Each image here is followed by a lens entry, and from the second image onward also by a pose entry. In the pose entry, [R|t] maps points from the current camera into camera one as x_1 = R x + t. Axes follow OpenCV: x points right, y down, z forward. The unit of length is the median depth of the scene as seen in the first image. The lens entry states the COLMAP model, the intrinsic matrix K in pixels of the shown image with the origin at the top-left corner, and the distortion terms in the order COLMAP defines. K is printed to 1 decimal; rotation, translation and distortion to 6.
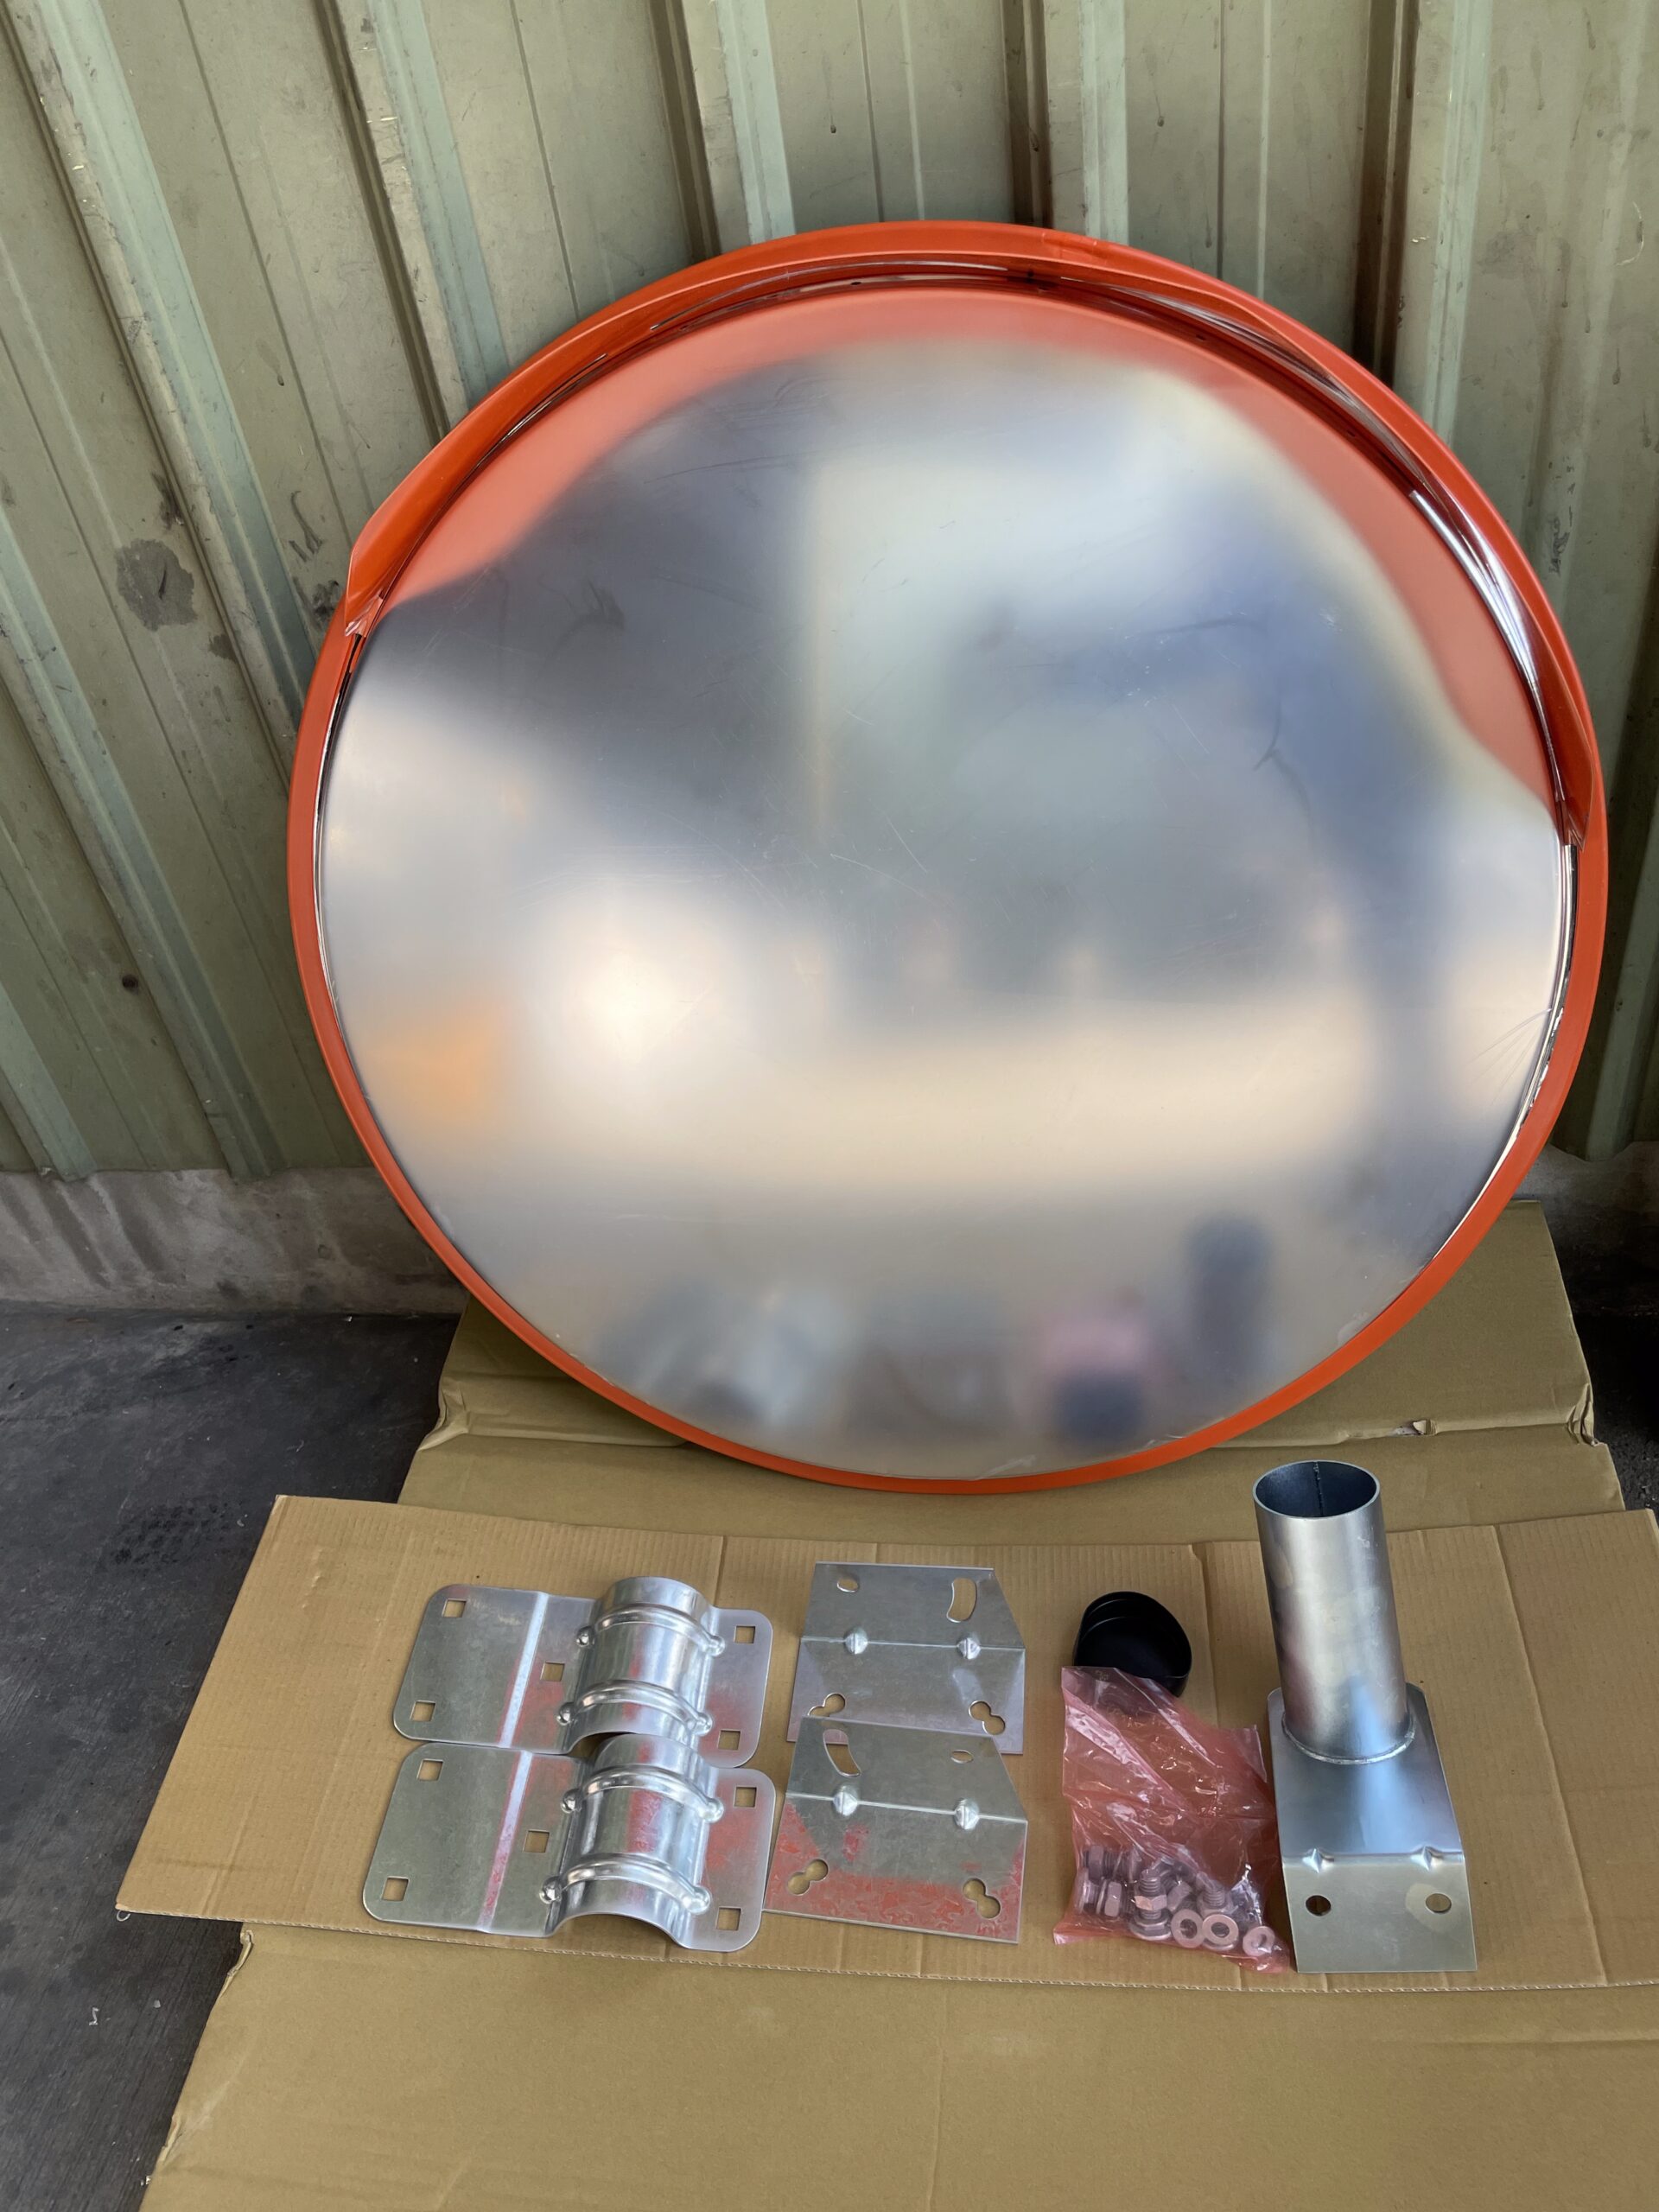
lens RADIAL K [[1688.7, 0, 827.6], [0, 1688.7, 1112.6], [0, 0, 1]] dist [0.081874, -0.116636]
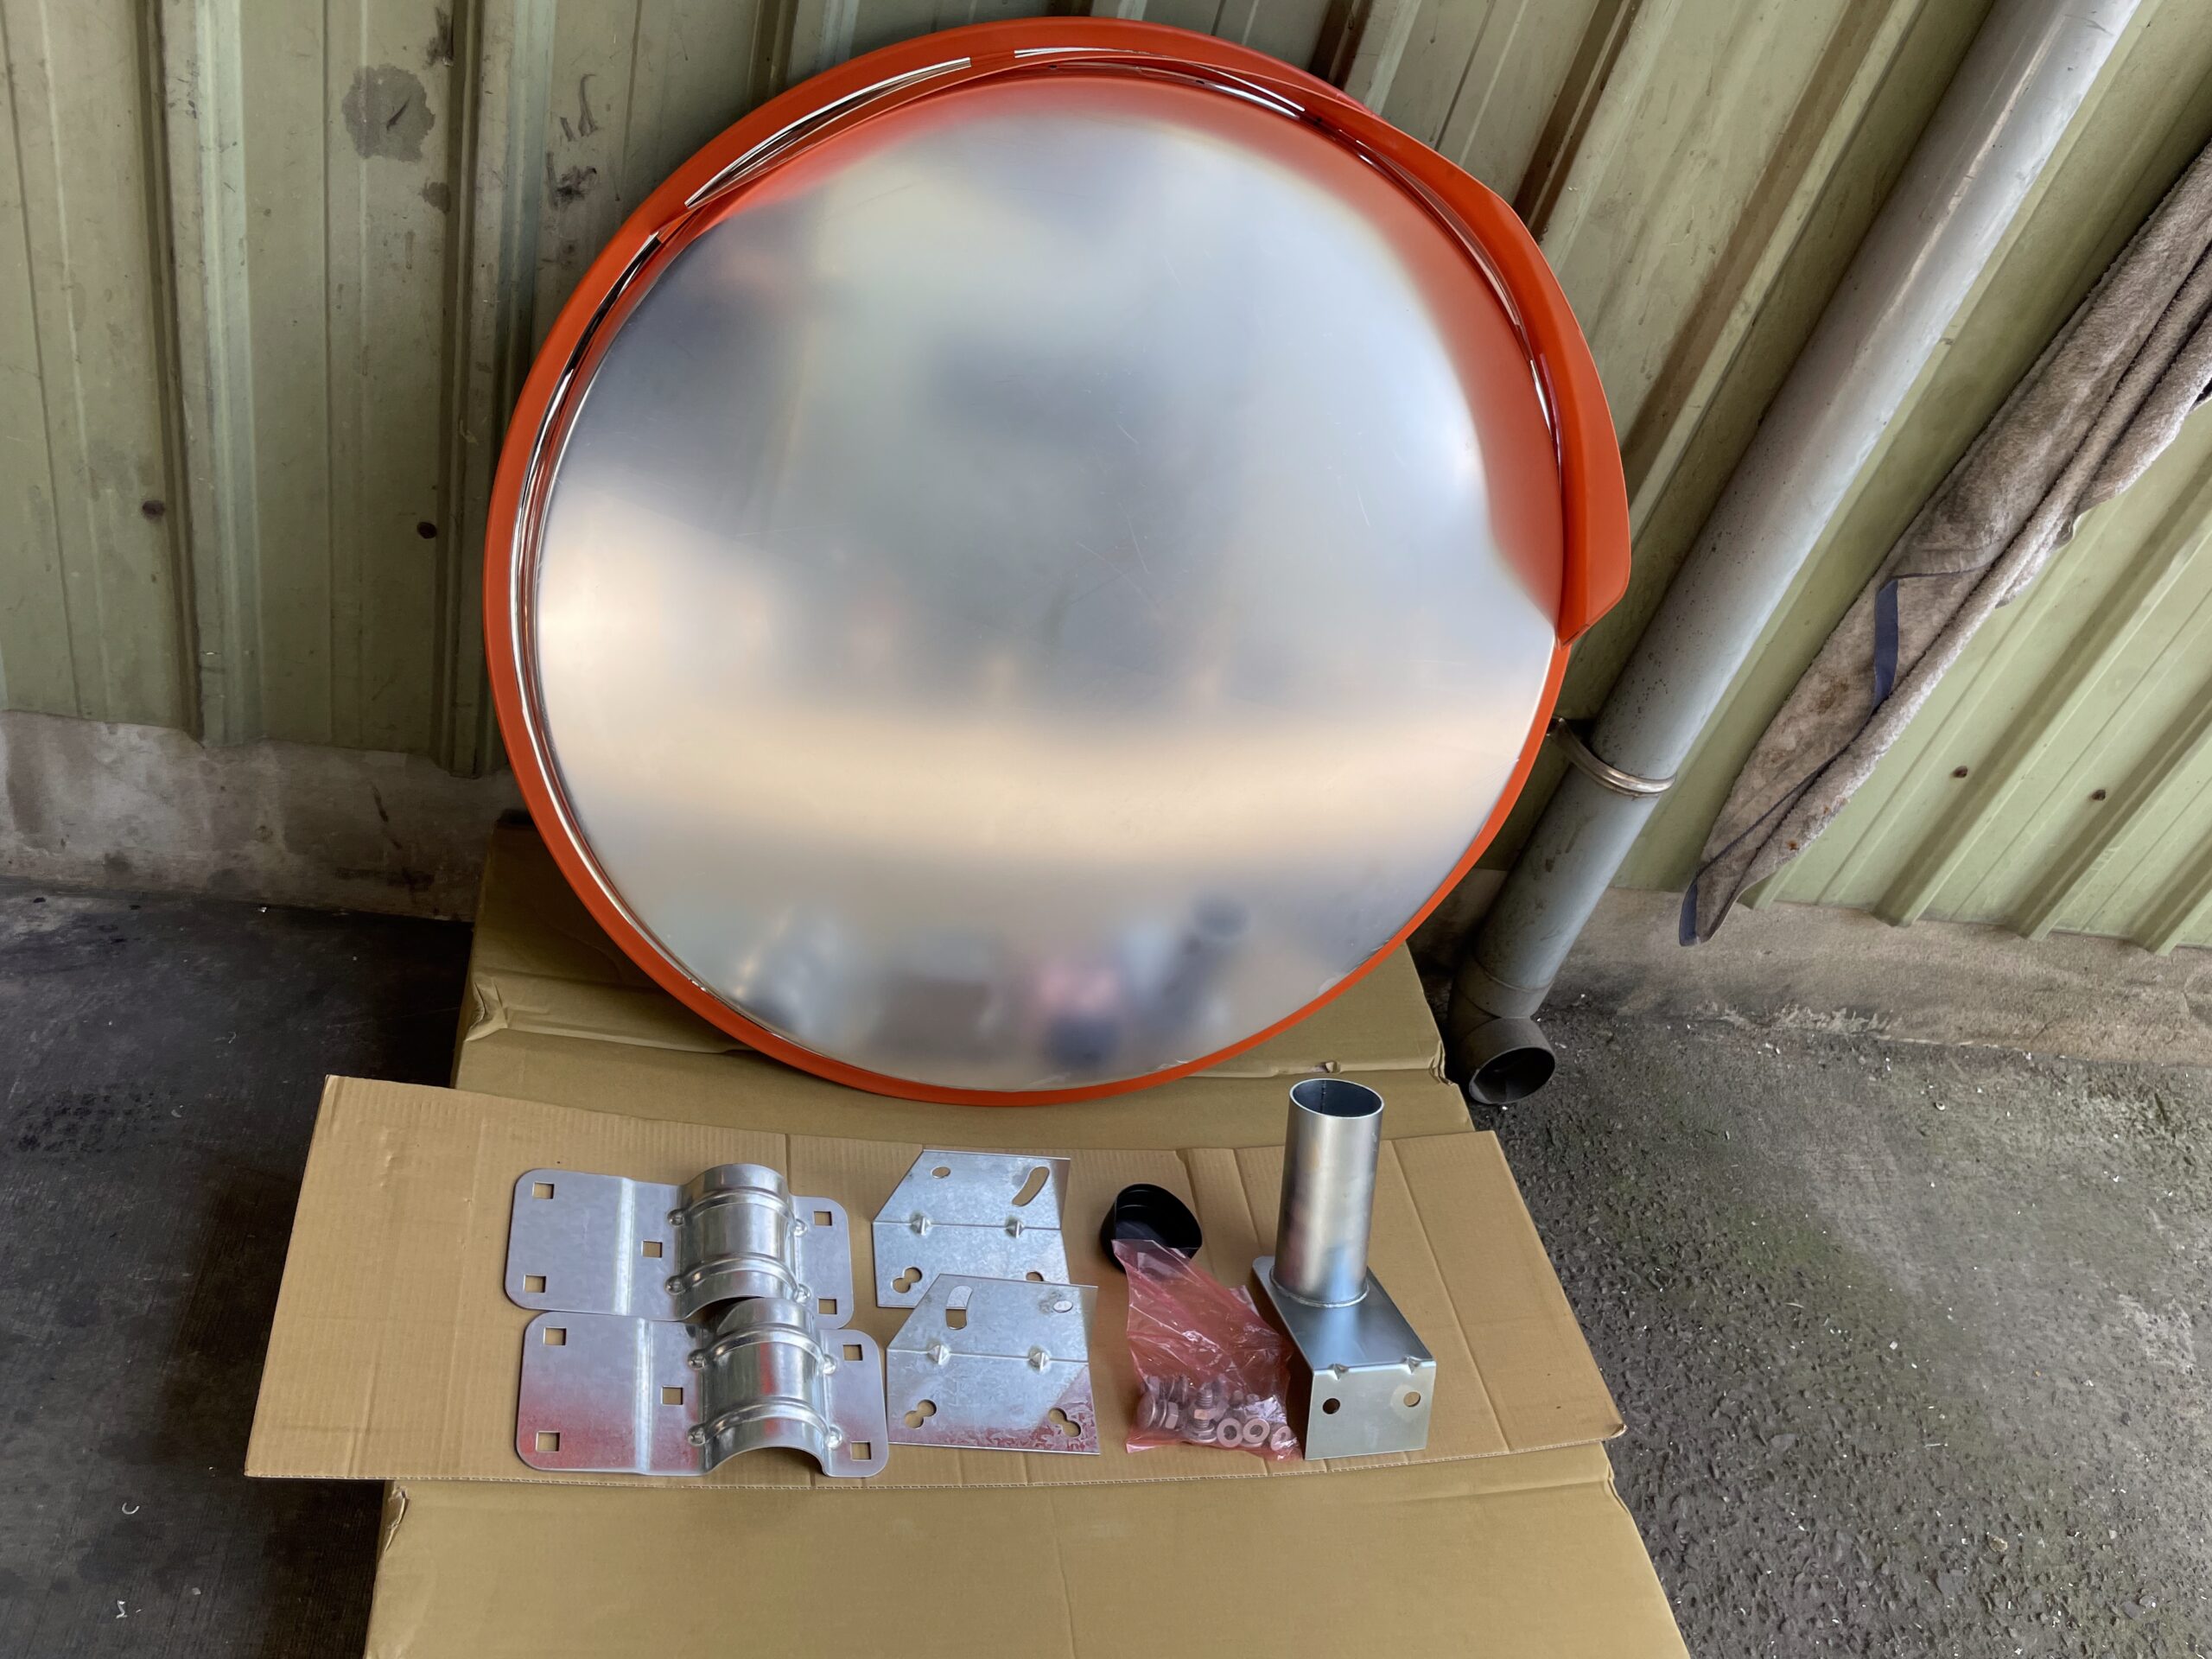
lens RADIAL K [[1688.7, 0, 1124.4], [0, 1688.7, 857.8], [0, 0, 1]] dist [0.081874, -0.116636]
pose [[0.878386, 0.113255, 0.464340, -0.426363], [-0.122305, 0.992435, -0.010697, 0.064012], [-0.462039, -0.047395, 0.885592, -0.058407]]
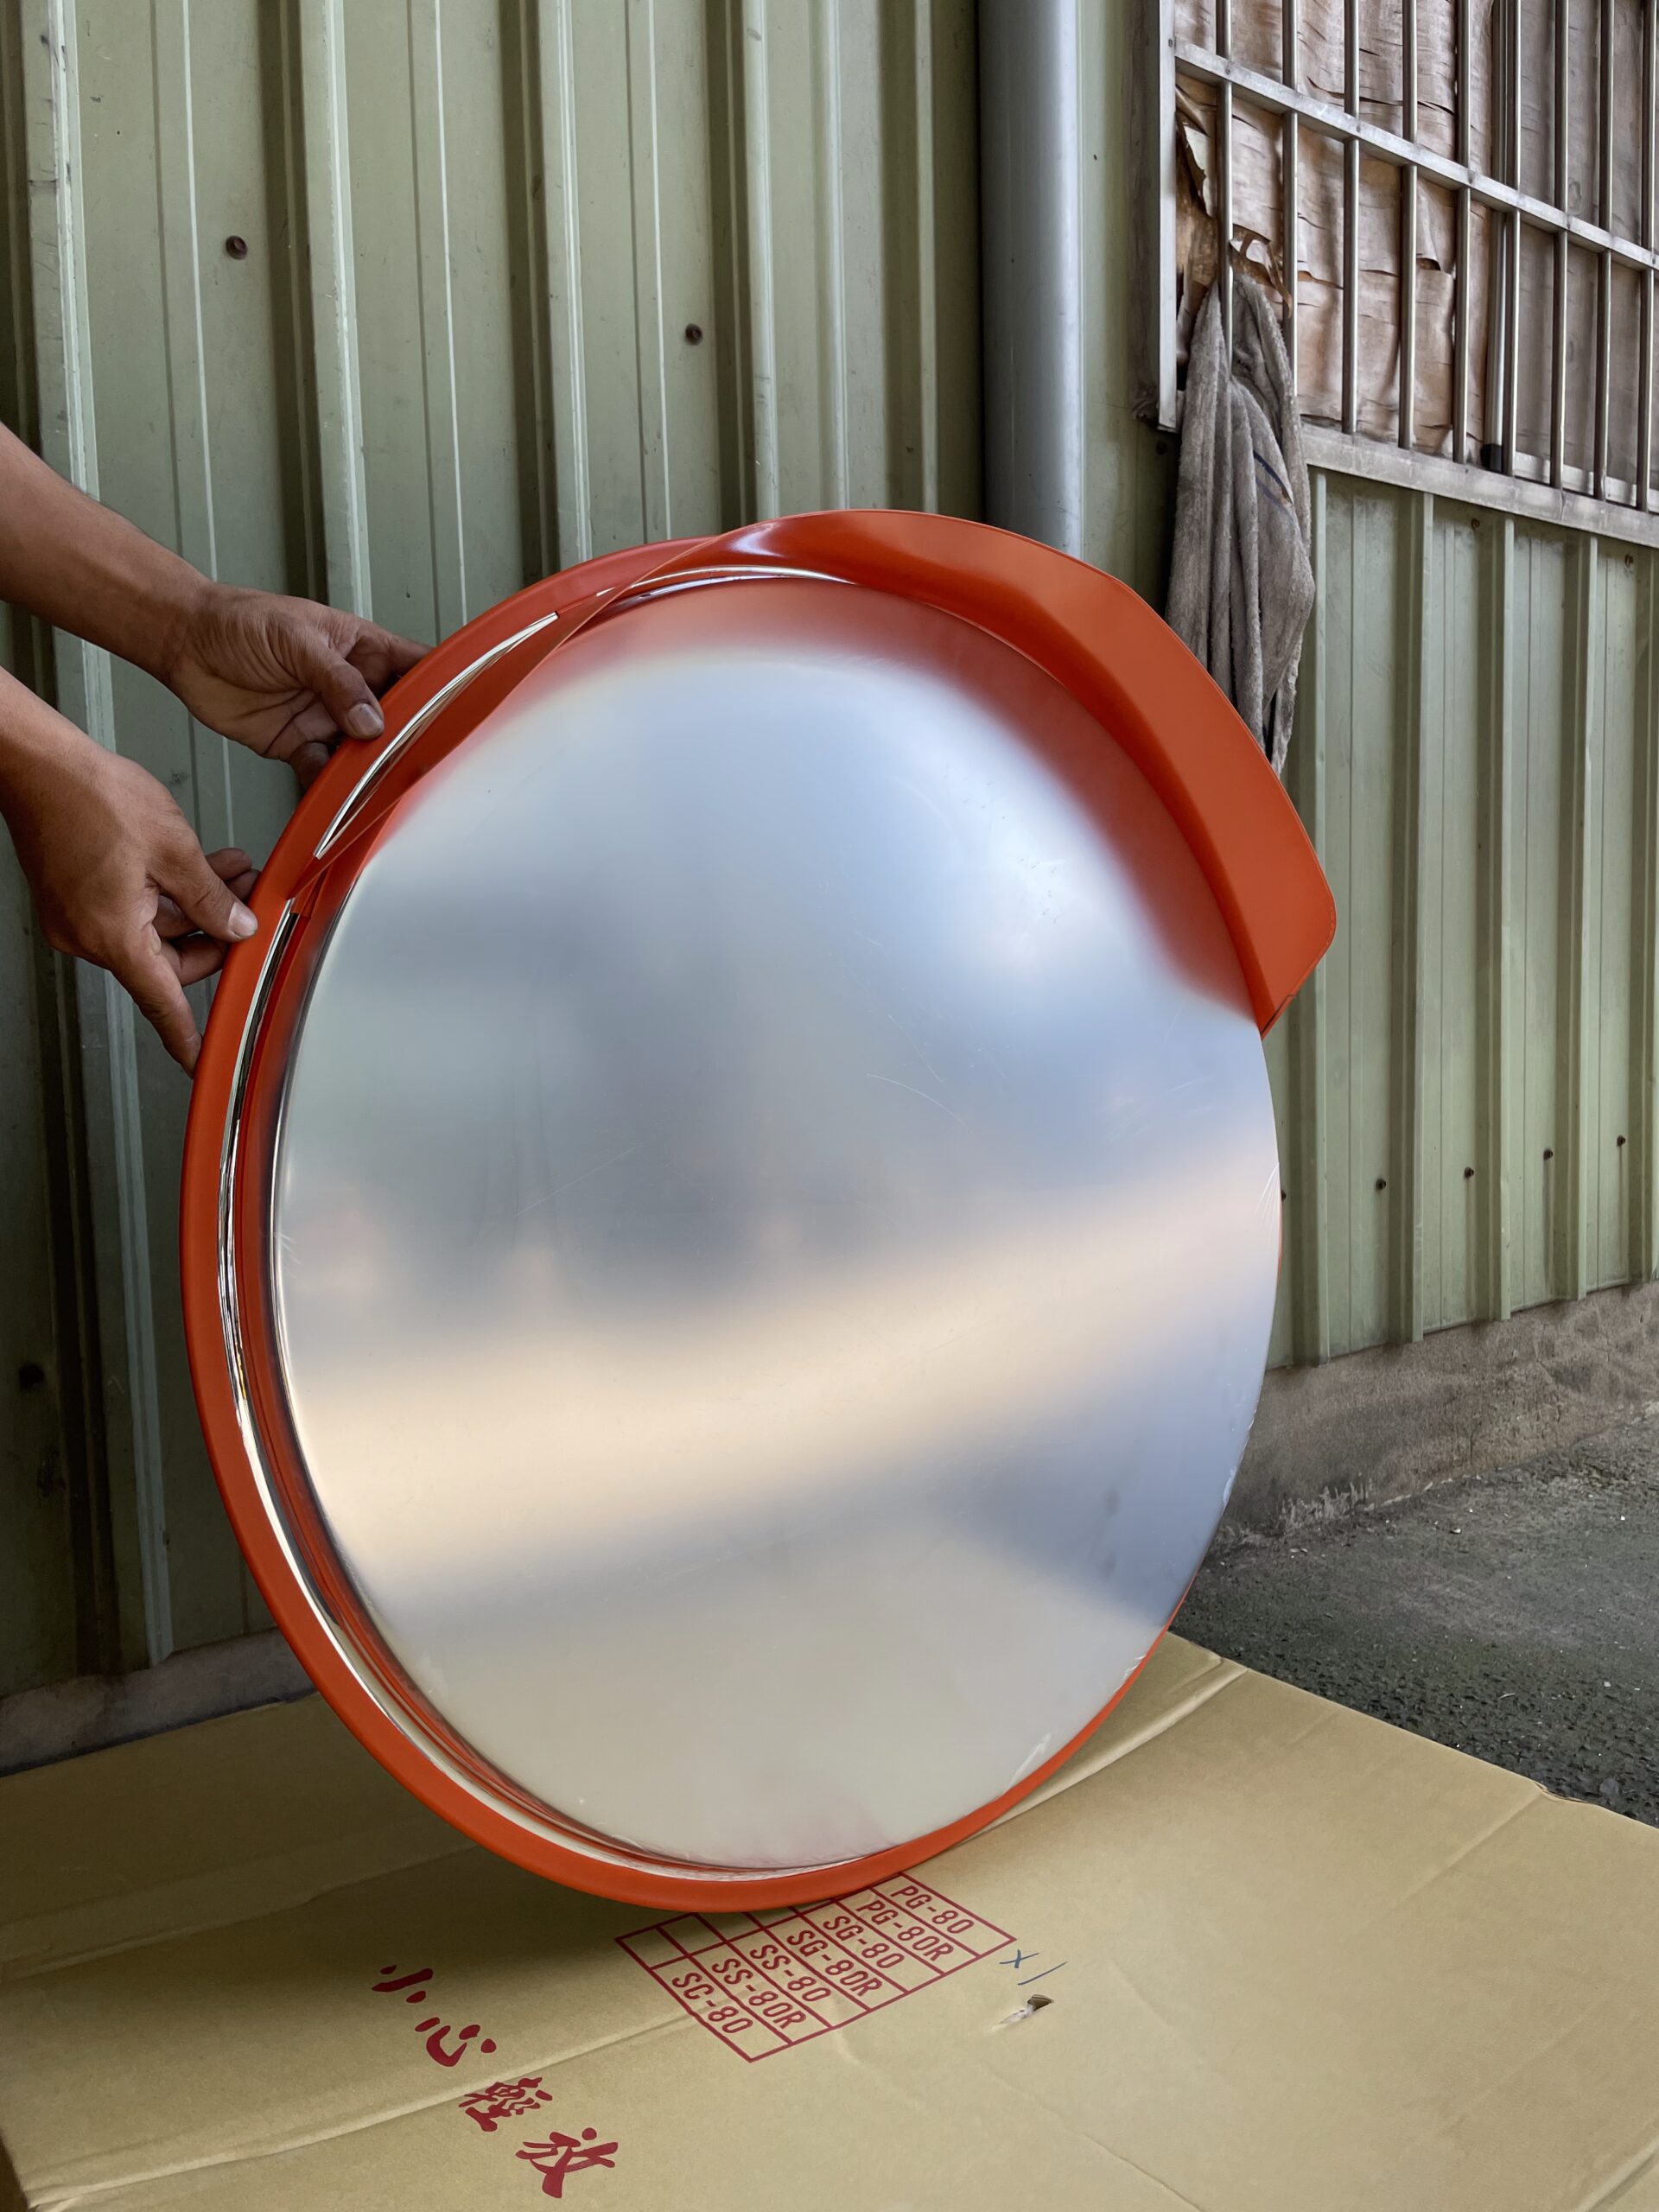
lens RADIAL K [[1688.7, 0, 825.4], [0, 1688.7, 1135.9], [0, 0, 1]] dist [0.081874, -0.116636]
pose [[0.715633, 0.048419, 0.696797, -0.545672], [0.394069, 0.795676, -0.460011, 0.417095], [-0.576698, 0.603784, 0.550331, 0.256578]]
